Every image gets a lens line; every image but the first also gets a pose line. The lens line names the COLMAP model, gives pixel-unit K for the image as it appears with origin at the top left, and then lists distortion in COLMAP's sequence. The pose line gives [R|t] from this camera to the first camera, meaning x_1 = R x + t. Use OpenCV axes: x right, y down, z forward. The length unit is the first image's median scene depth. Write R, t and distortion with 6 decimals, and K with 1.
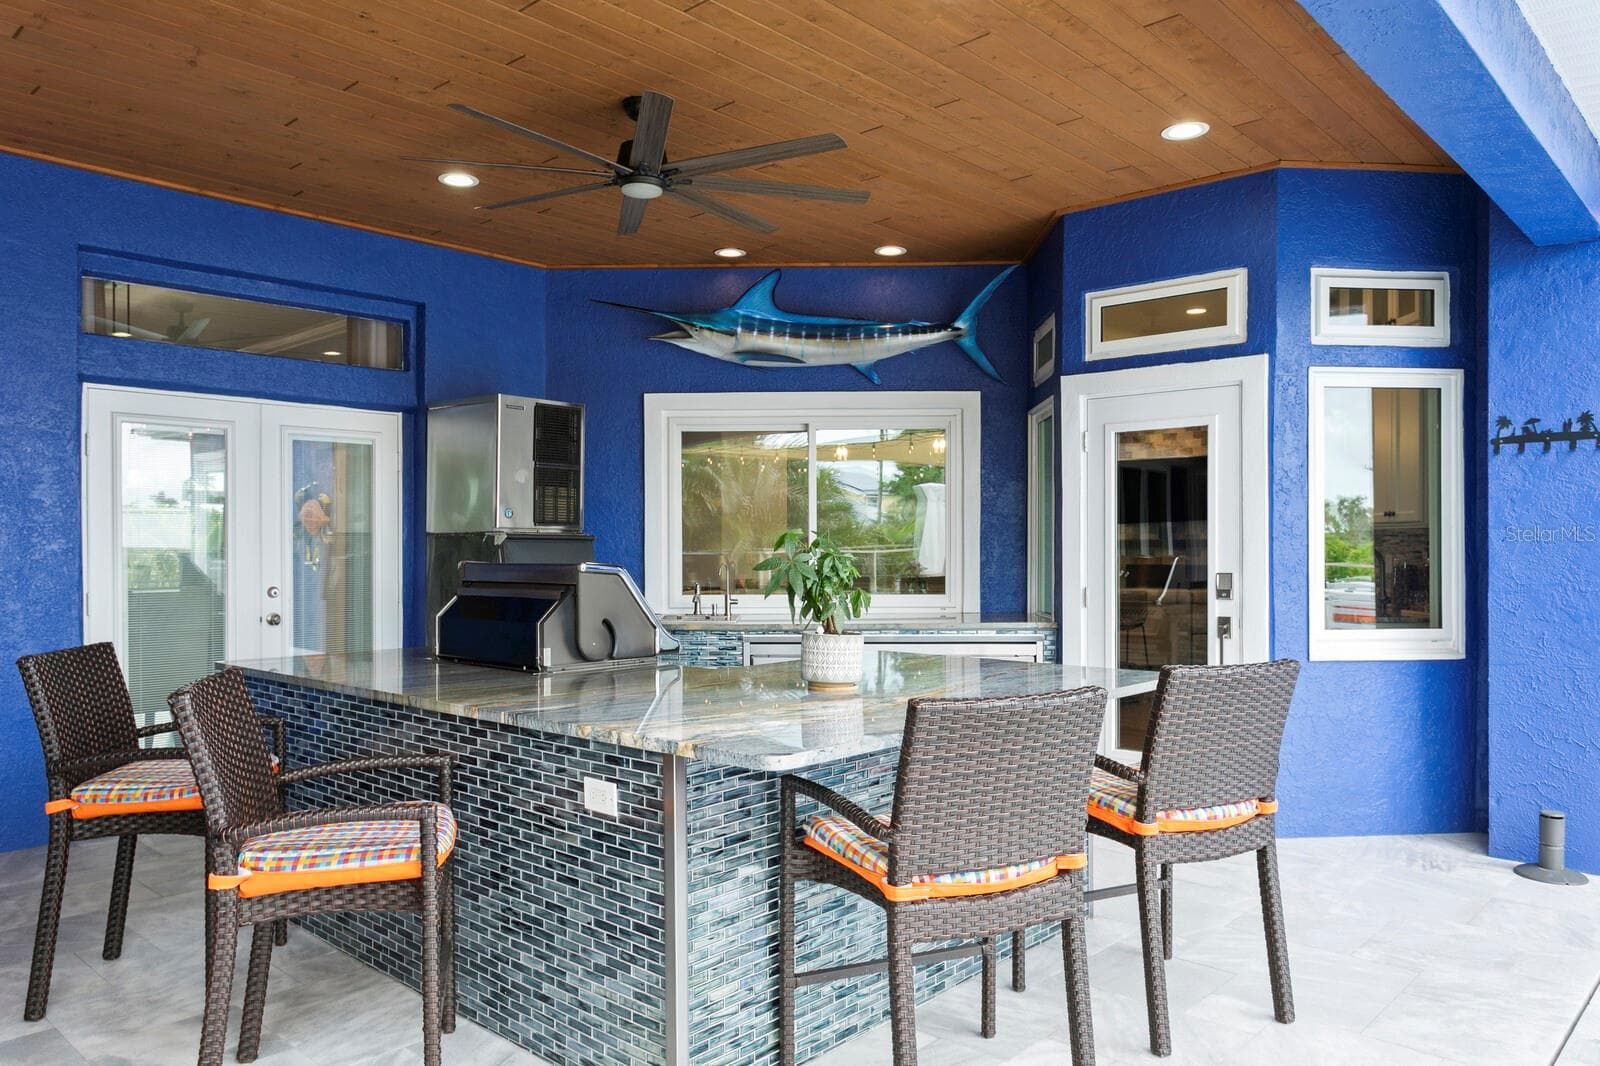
lens RADIAL K [[1148.4, 0, 800.0], [0, 1148.4, 533.0], [0, 0, 1]] dist [-0.009304, -0.003677]
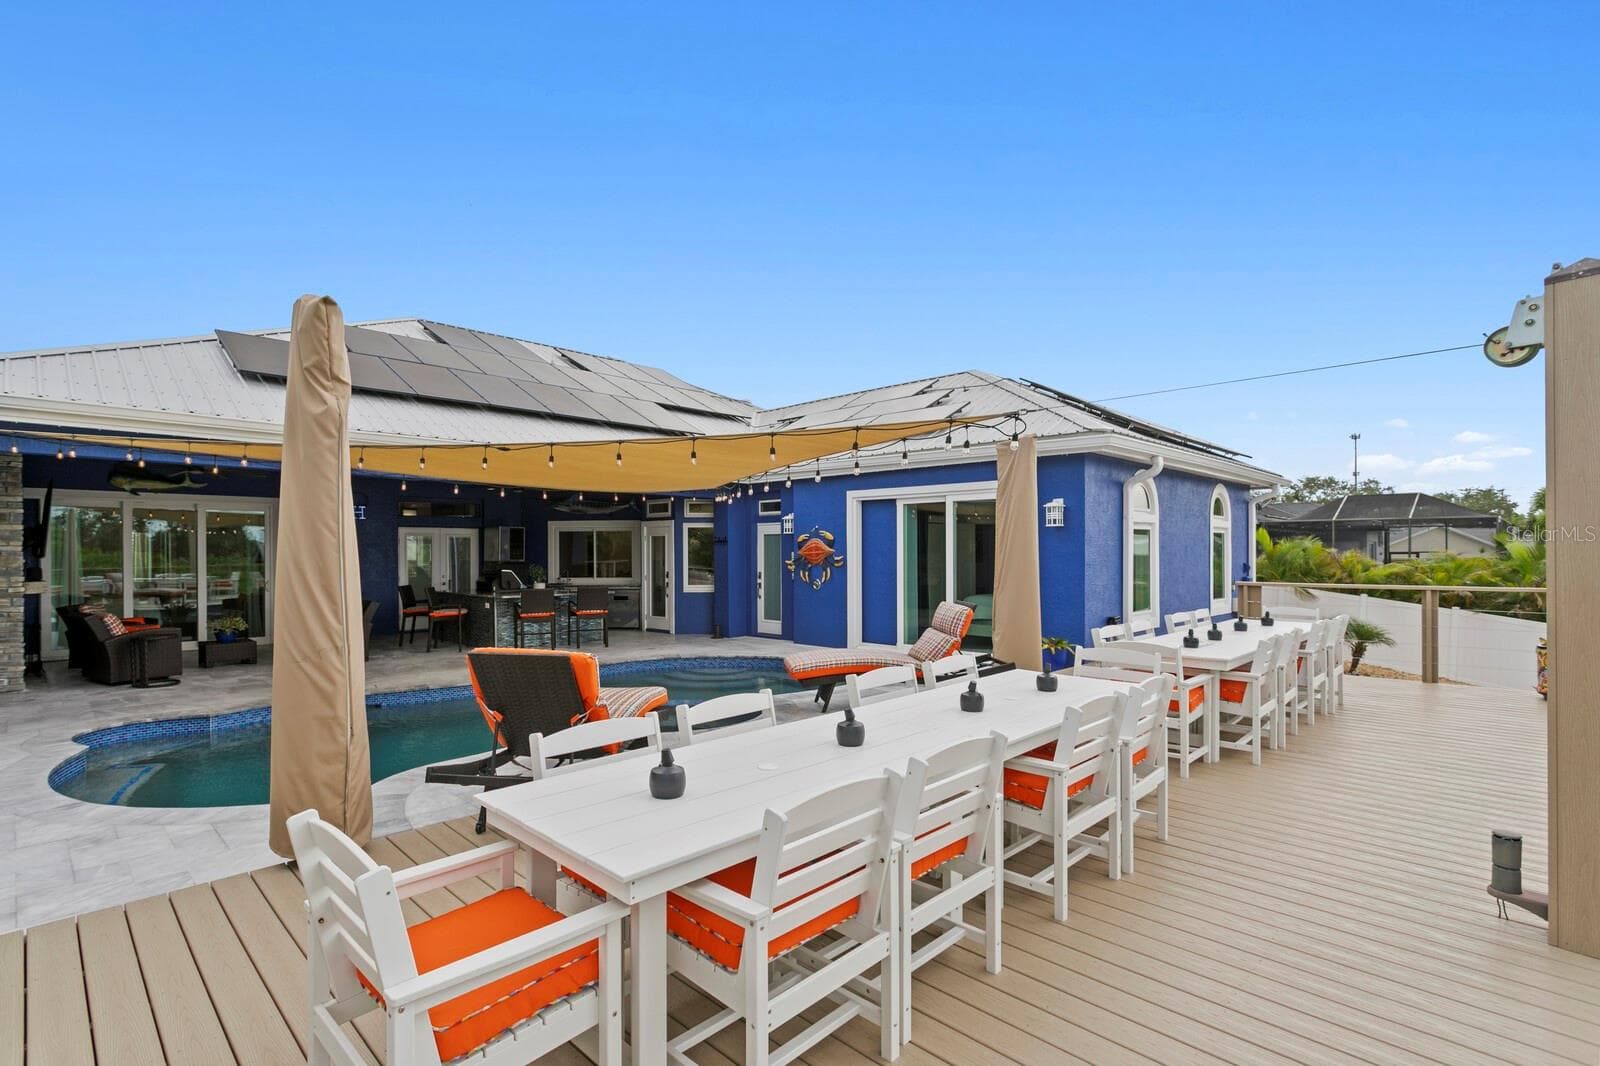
lens RADIAL K [[756.7, 0, 778.0], [0, 756.7, 540.0], [0, 0, 1]] dist [-0.000467, -0.000204]
pose [[0.999253, -0.001375, -0.038629, 0.799855], [0.001218, 0.999991, -0.004098, -0.062330], [0.038634, 0.004048, 0.999245, -1.577450]]
